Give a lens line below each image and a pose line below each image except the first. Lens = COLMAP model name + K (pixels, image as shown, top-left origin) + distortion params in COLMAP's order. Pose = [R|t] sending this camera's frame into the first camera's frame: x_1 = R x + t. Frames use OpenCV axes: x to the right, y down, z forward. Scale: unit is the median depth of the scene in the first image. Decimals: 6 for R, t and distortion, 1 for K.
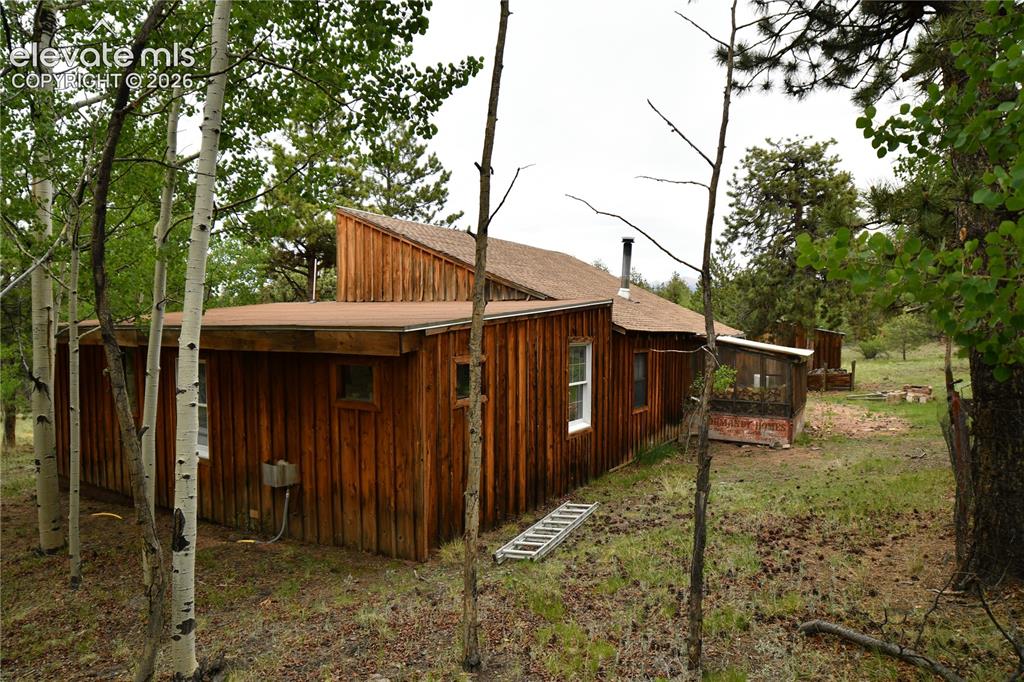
lens RADIAL K [[632.6, 0, 512.0], [0, 632.6, 341.0], [0, 0, 1]] dist [-0.119595, 0.049255]
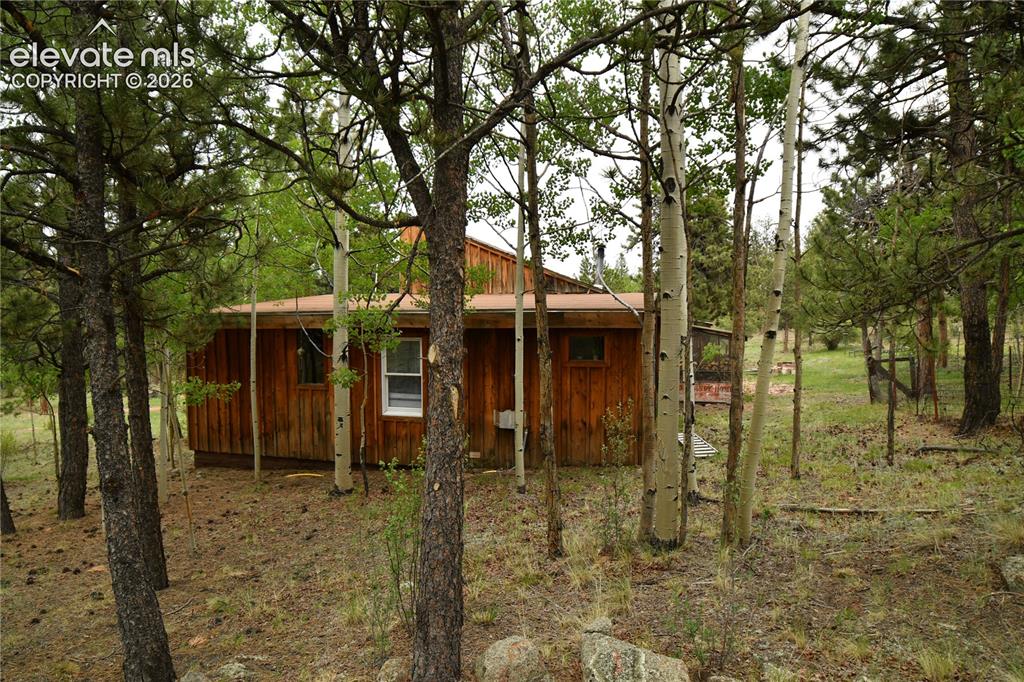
lens RADIAL K [[632.6, 0, 512.0], [0, 632.6, 341.0], [0, 0, 1]] dist [-0.119595, 0.049255]
pose [[0.960835, -0.014452, 0.276743, -0.476748], [0.012685, 0.999886, 0.008175, 0.020423], [-0.276830, -0.004345, 0.960909, -0.200791]]
